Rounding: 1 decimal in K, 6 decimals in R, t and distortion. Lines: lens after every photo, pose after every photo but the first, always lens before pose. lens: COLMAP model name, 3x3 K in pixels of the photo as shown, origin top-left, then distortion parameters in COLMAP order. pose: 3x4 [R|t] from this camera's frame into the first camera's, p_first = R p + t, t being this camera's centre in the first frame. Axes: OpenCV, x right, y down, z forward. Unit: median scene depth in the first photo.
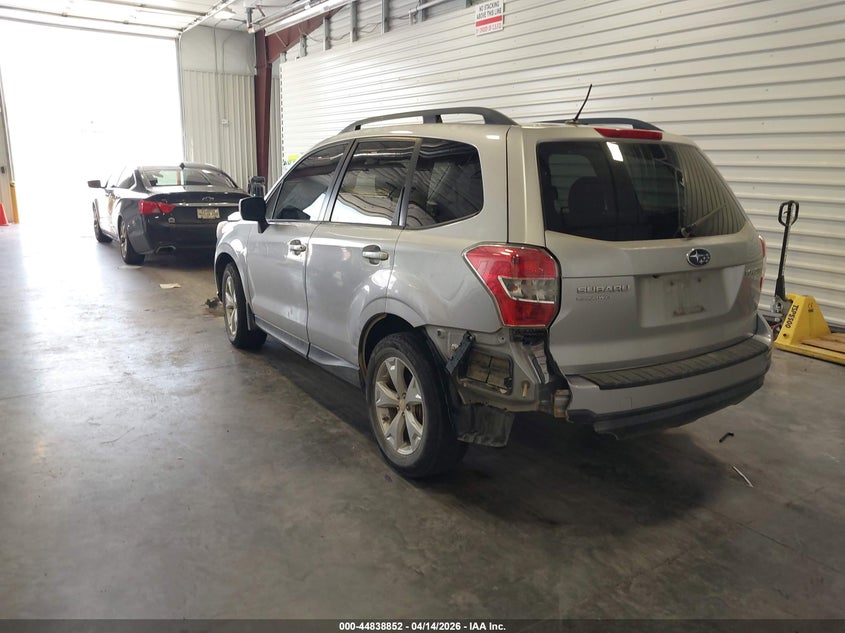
lens RADIAL K [[679.5, 0, 422.5], [0, 679.5, 316.5], [0, 0, 1]] dist [0.000888, 0.000198]
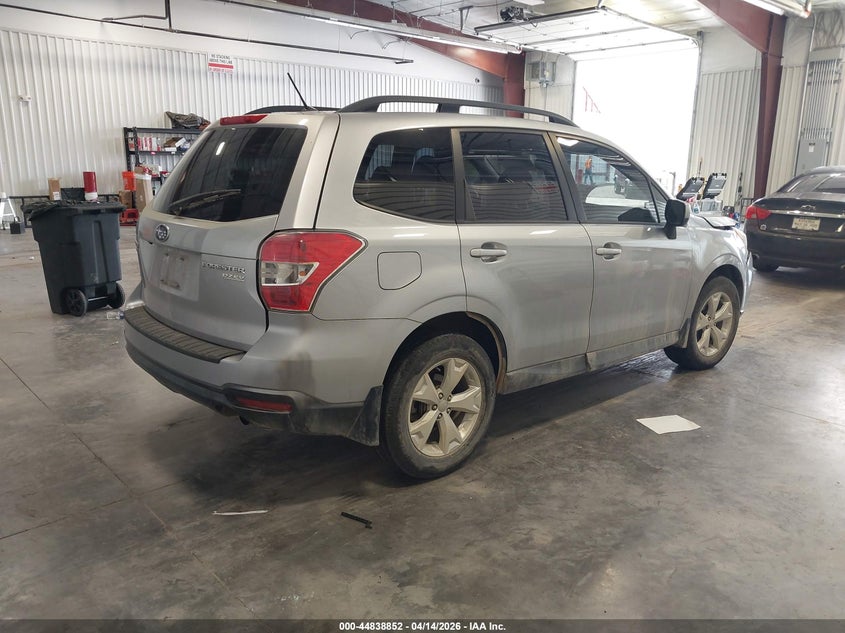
lens RADIAL K [[679.5, 0, 422.5], [0, 679.5, 316.5], [0, 0, 1]] dist [0.000888, 0.000198]
pose [[0.143617, 0.207683, -0.967596, 0.498092], [-0.227903, 0.958393, 0.171881, -0.077444], [0.963034, 0.195833, 0.184973, 0.396603]]
